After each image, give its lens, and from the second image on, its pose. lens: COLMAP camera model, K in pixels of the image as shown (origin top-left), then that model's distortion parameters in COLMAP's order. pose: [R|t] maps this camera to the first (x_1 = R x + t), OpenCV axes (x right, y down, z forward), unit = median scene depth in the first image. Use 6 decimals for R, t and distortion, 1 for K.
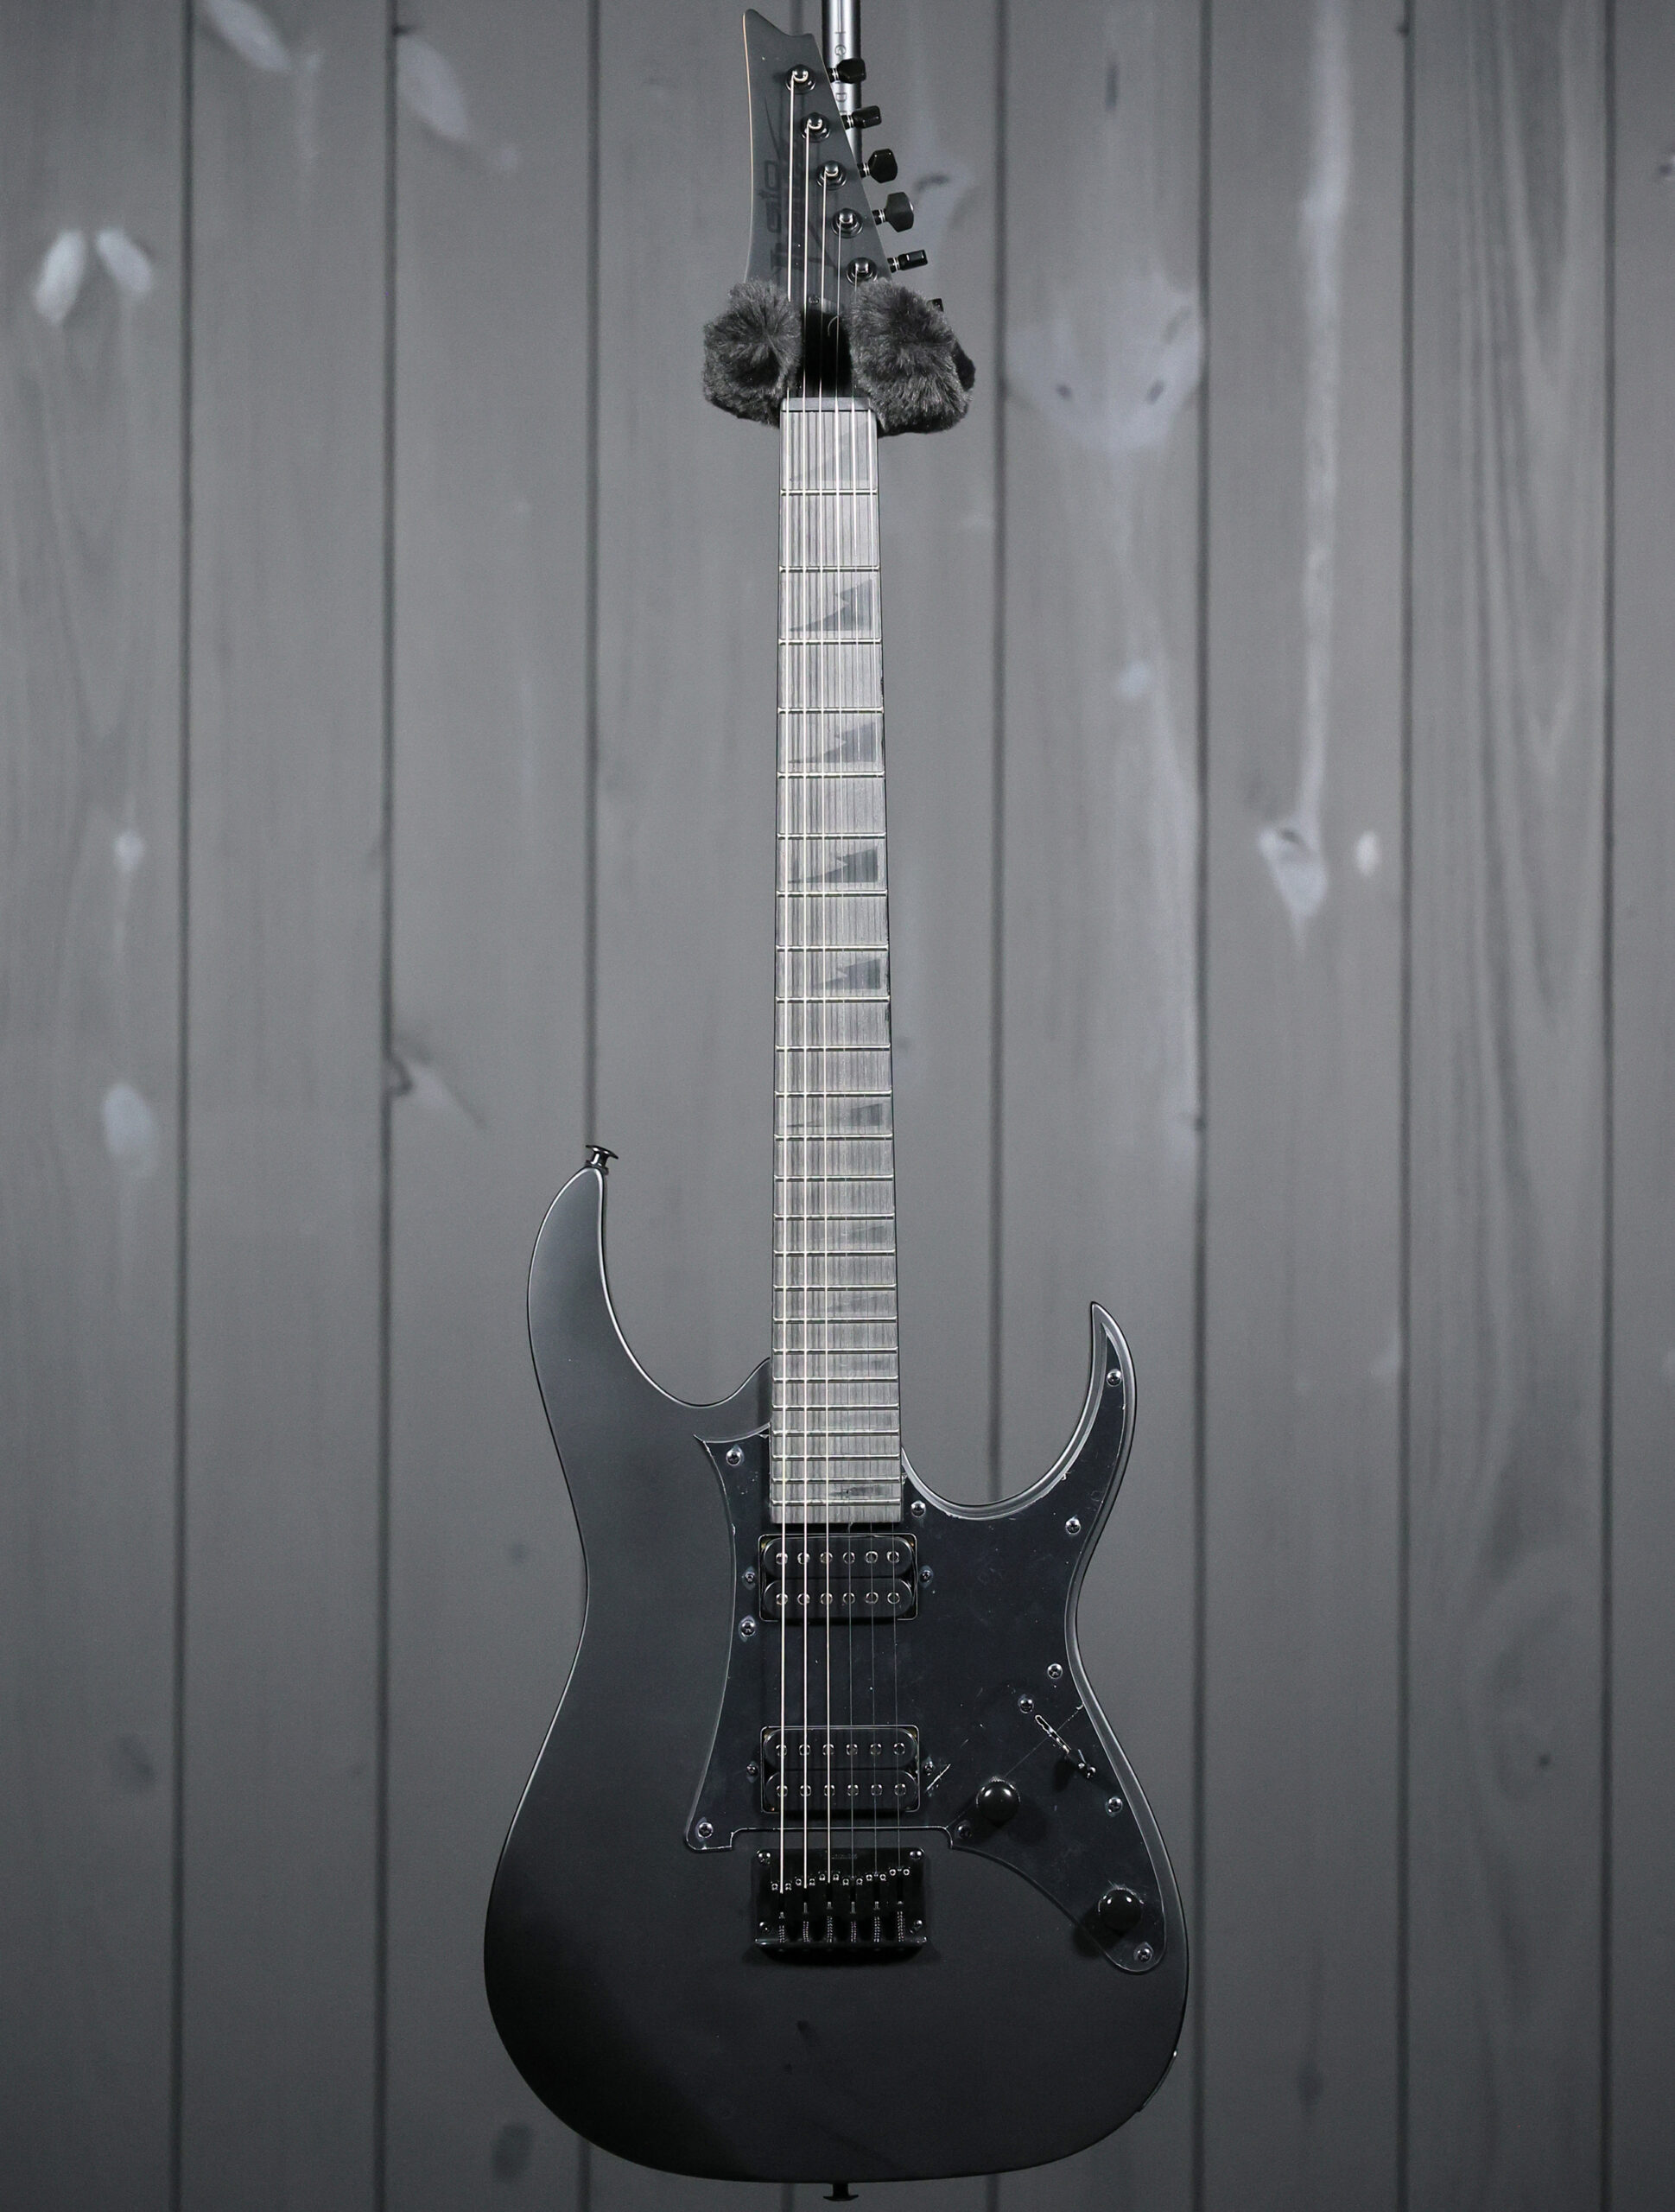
lens RADIAL K [[6823.5, 0, 844.0], [0, 6823.5, 1106.9], [0, 0, 1]] dist [-0.065639, 0.000000]
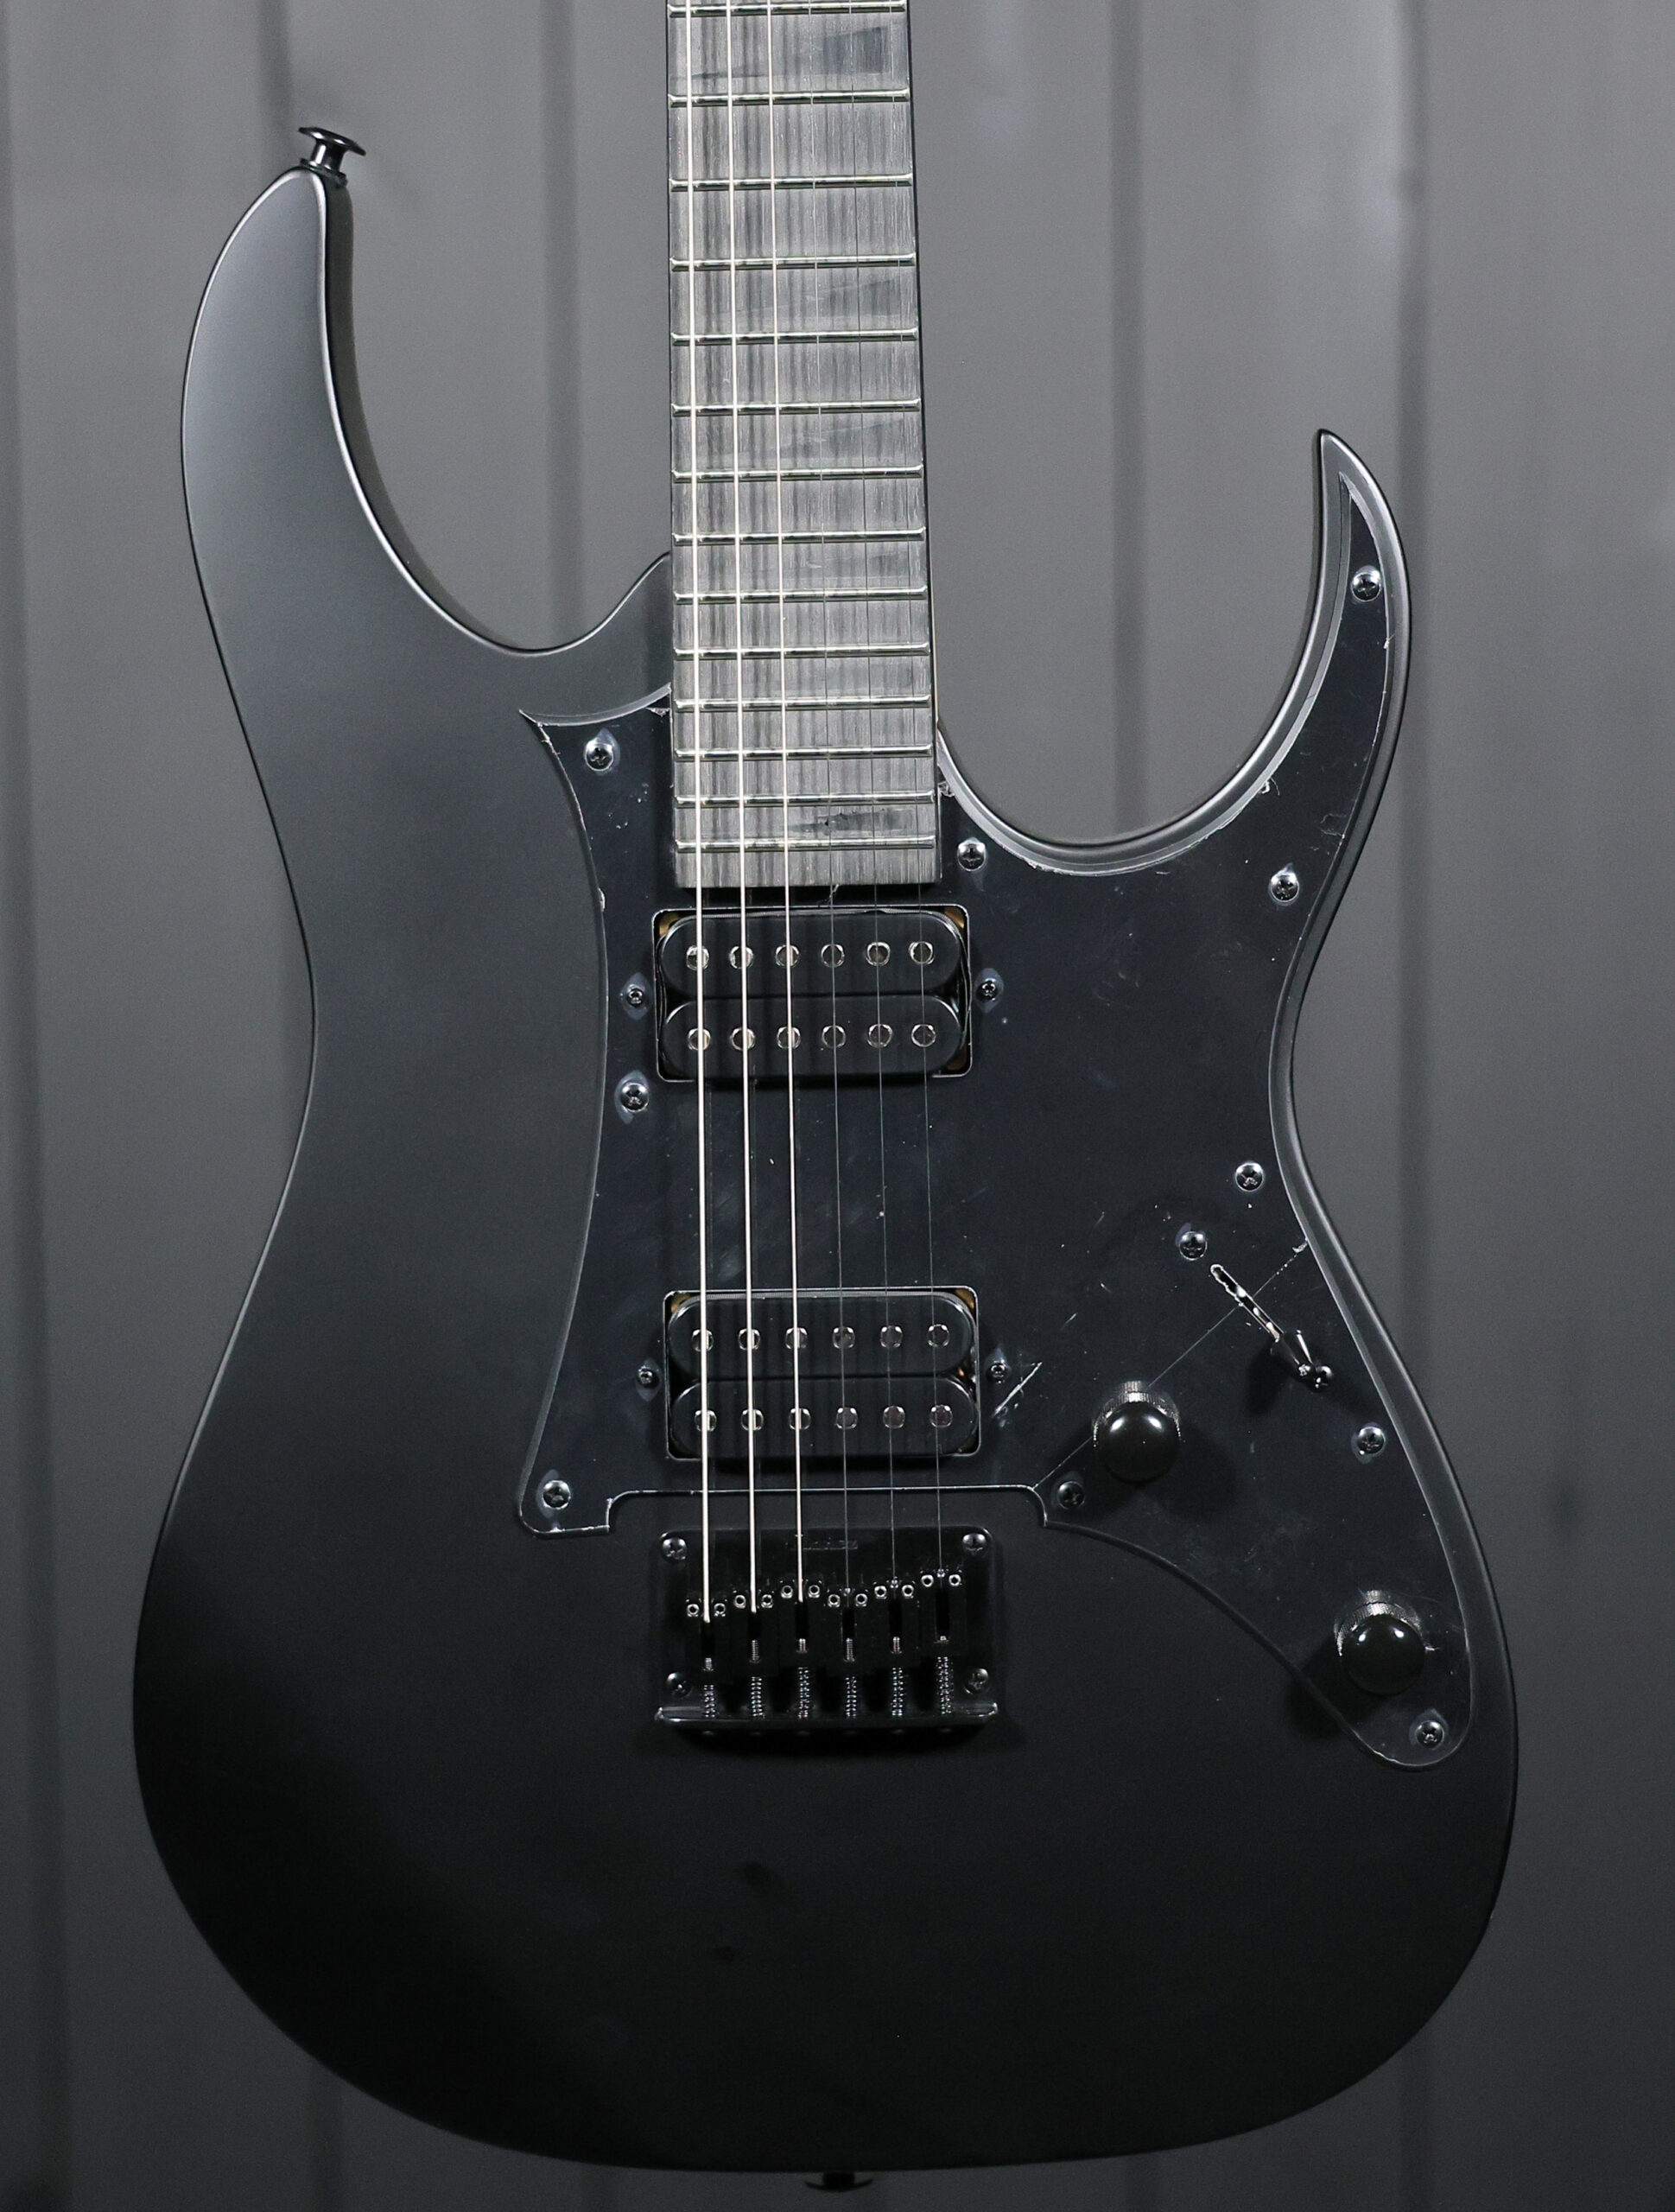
lens RADIAL K [[5810.1, 0, 829.8], [0, 5810.1, 1059.5], [0, 0, 1]] dist [-0.023451, 0.000000]
pose [[0.999393, -0.010688, -0.033167, 0.014480], [0.015082, 0.990703, 0.135205, 0.016475], [0.031413, -0.135624, 0.990262, 0.580334]]
